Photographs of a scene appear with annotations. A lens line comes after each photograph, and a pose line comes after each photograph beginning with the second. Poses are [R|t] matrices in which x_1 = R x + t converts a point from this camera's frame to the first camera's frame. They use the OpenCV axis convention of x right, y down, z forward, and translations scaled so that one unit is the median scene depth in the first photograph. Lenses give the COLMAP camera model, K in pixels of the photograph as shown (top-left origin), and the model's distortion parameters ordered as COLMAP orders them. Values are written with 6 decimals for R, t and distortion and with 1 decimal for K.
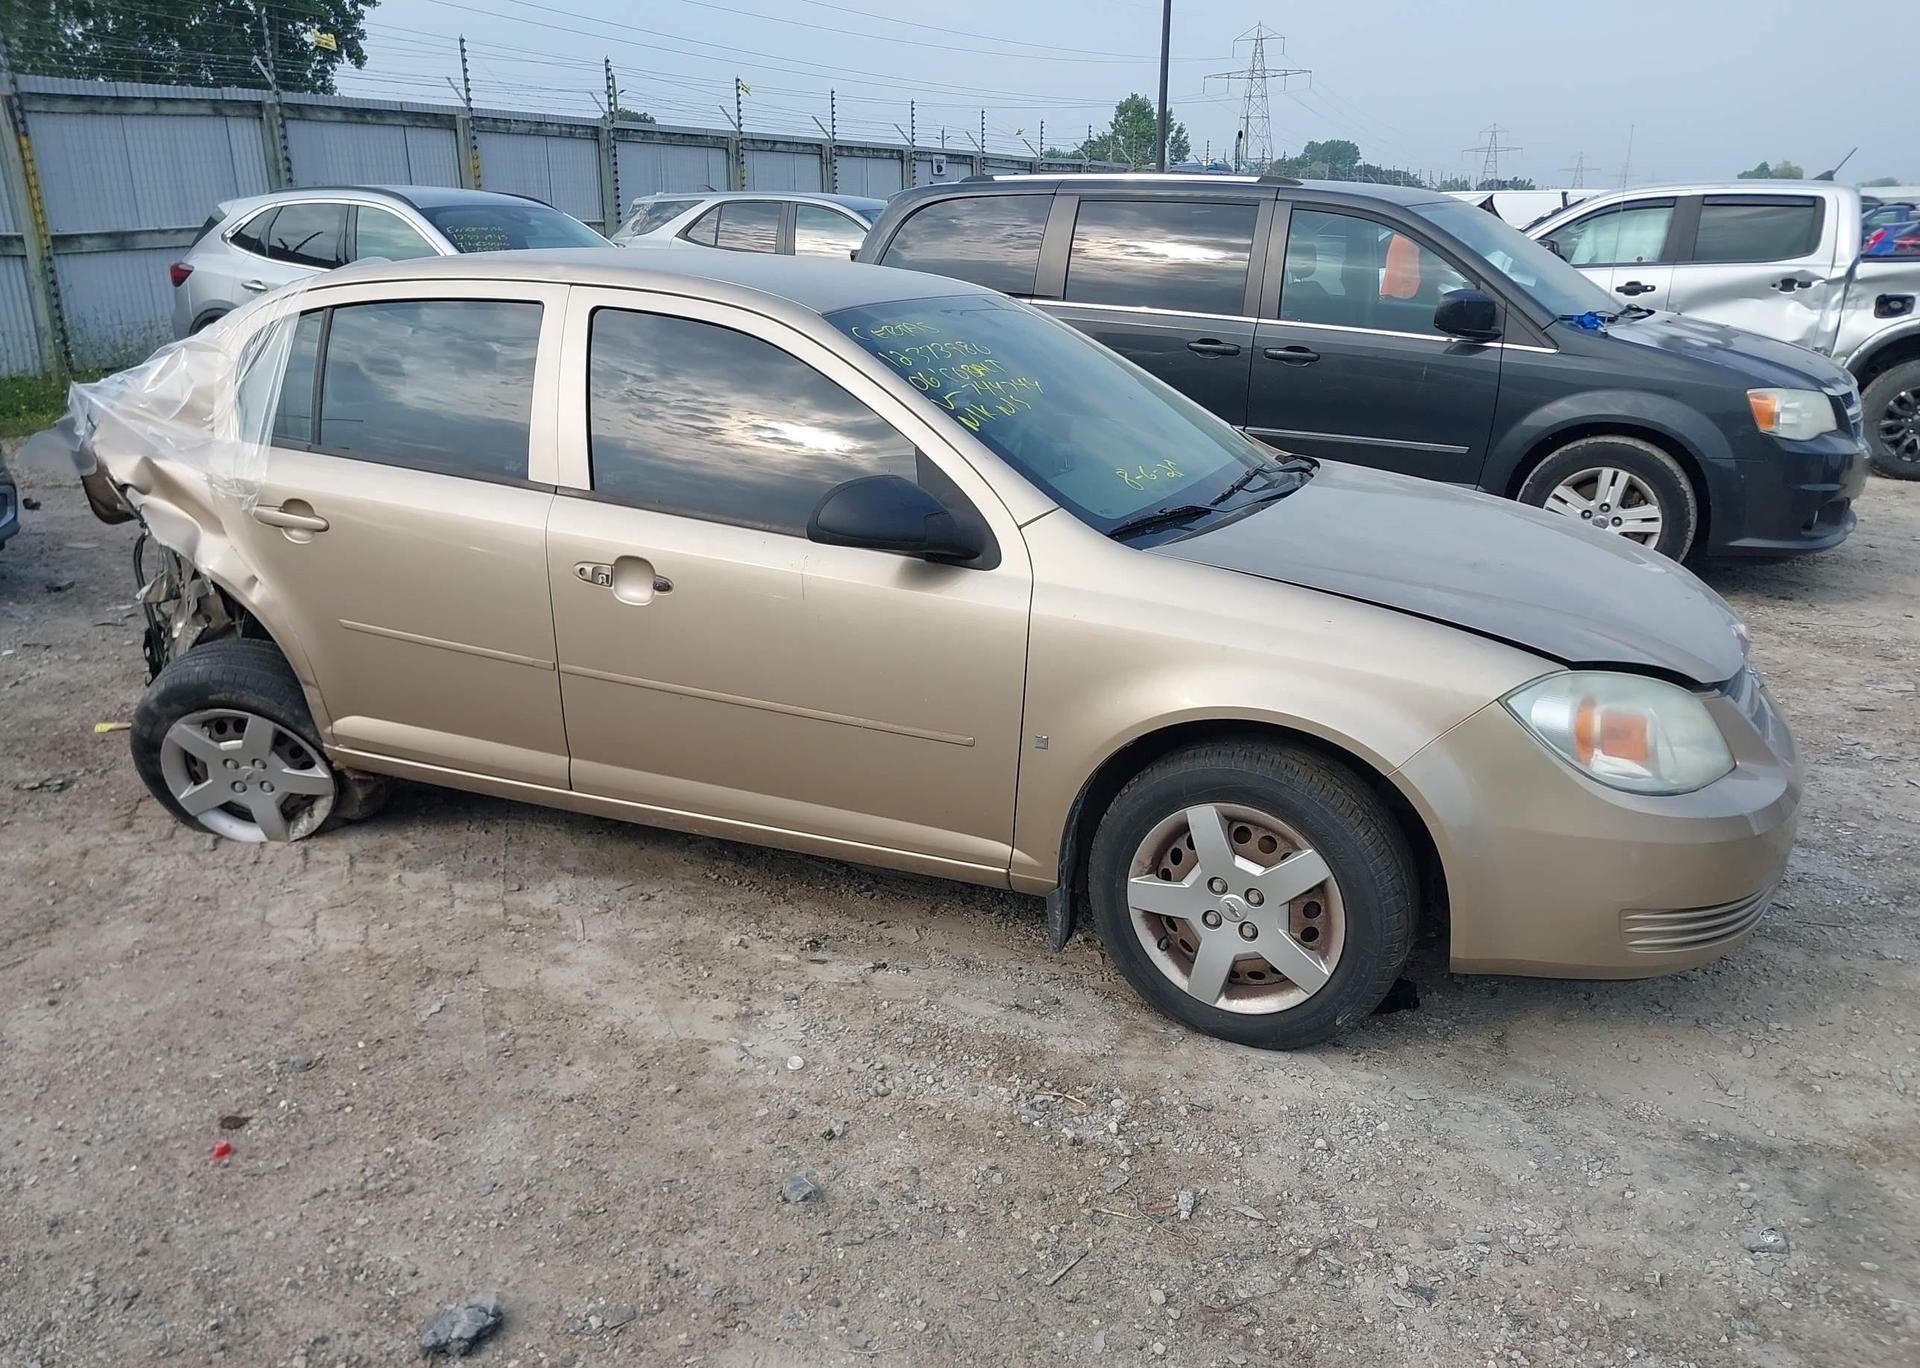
lens RADIAL K [[1496.9, 0, 956.4], [0, 1496.9, 687.3], [0, 0, 1]] dist [0.009858, -0.013843]
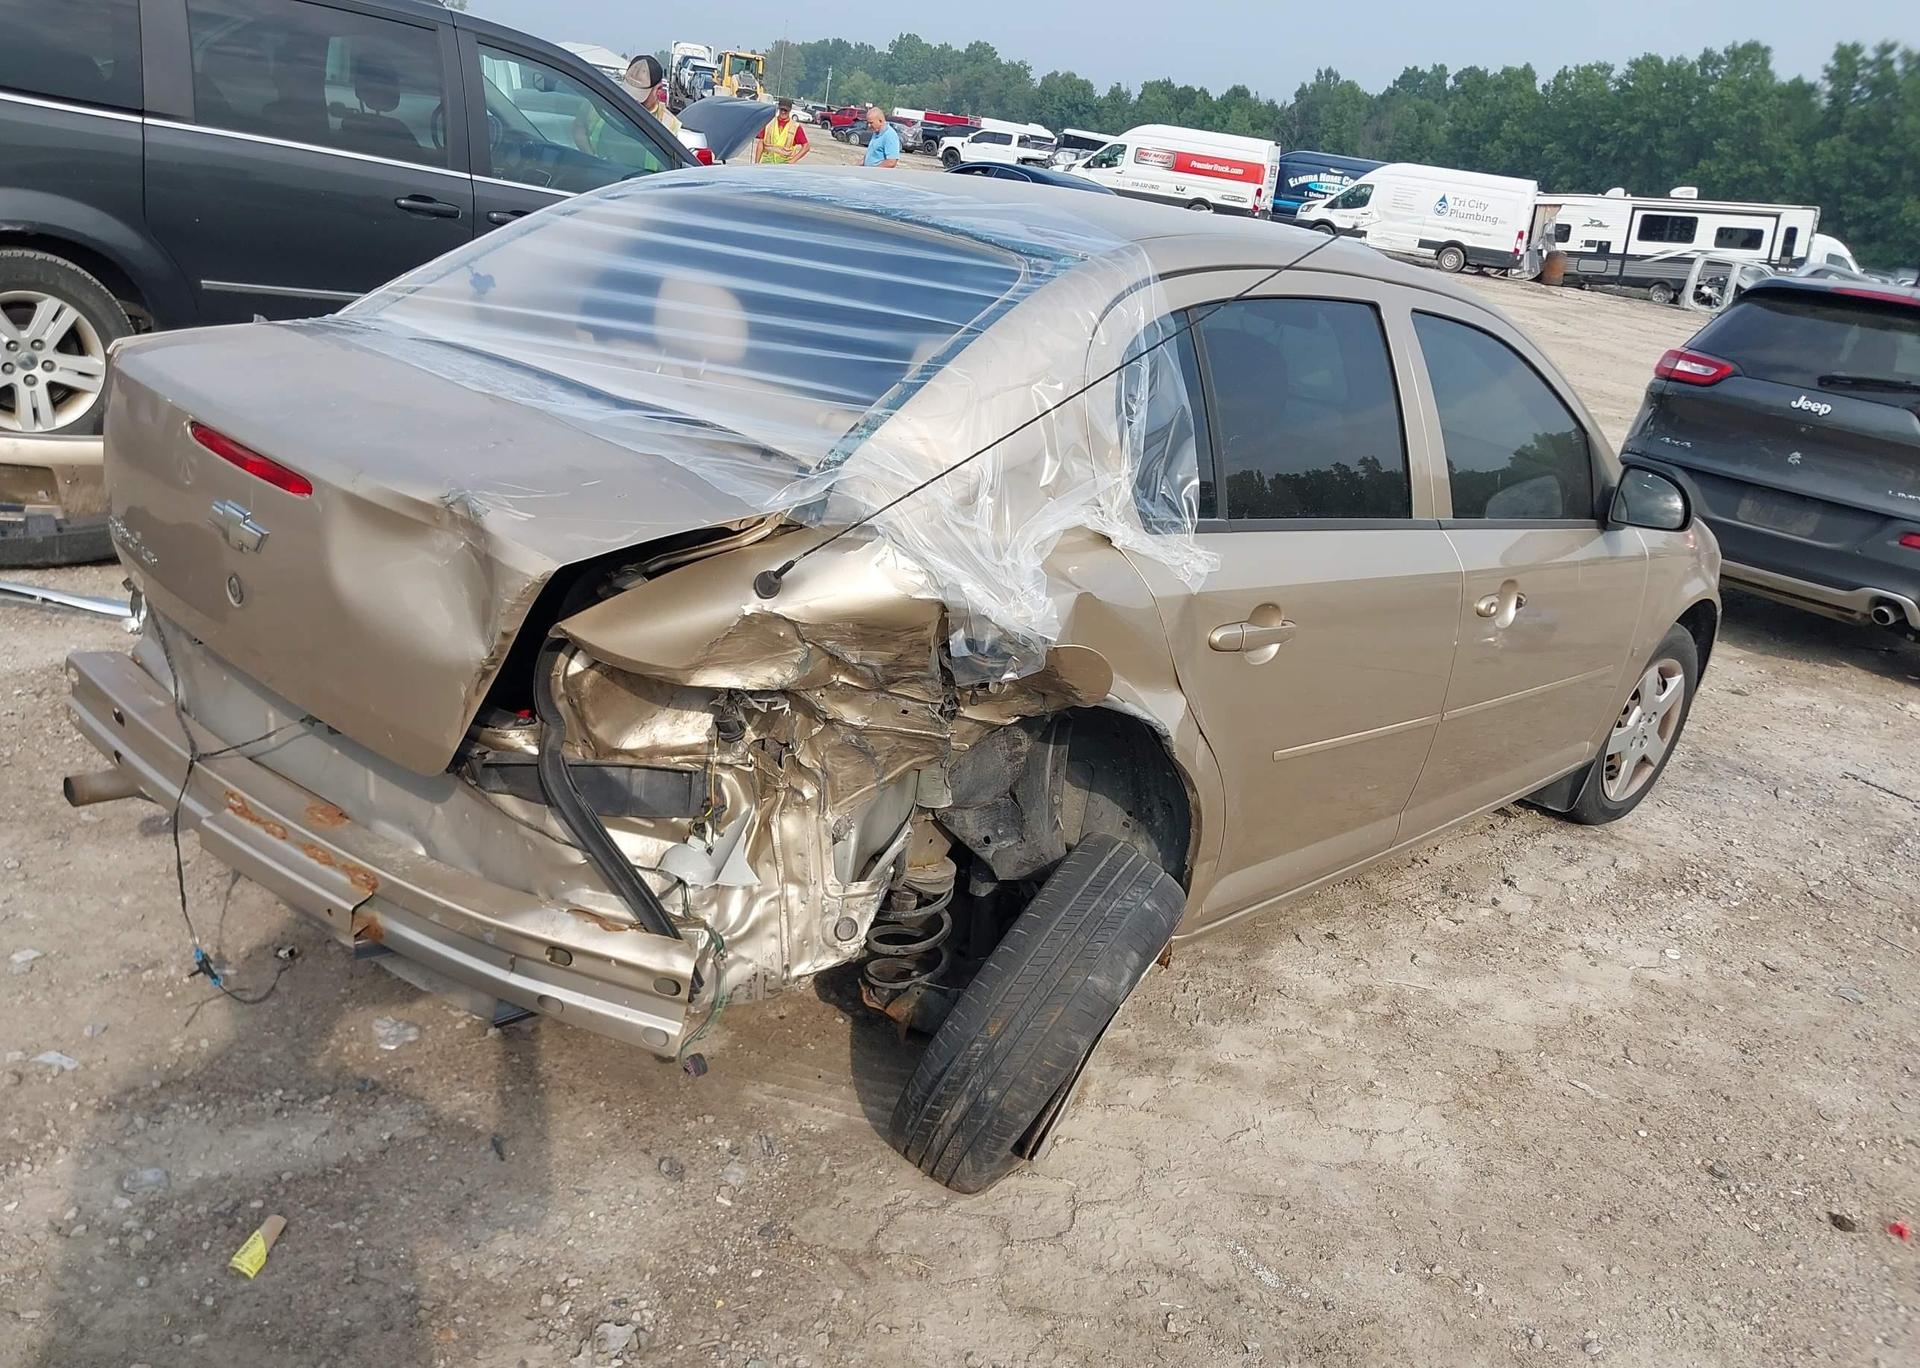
lens RADIAL K [[1517.6, 0, 960.0], [0, 1517.6, 684.0], [0, 0, 1]] dist [-0.001560, -0.005049]
pose [[0.348563, -0.262847, 0.899675, -1.097788], [0.127800, 0.964237, 0.232195, -0.261526], [-0.928531, 0.034044, 0.369690, 0.856332]]
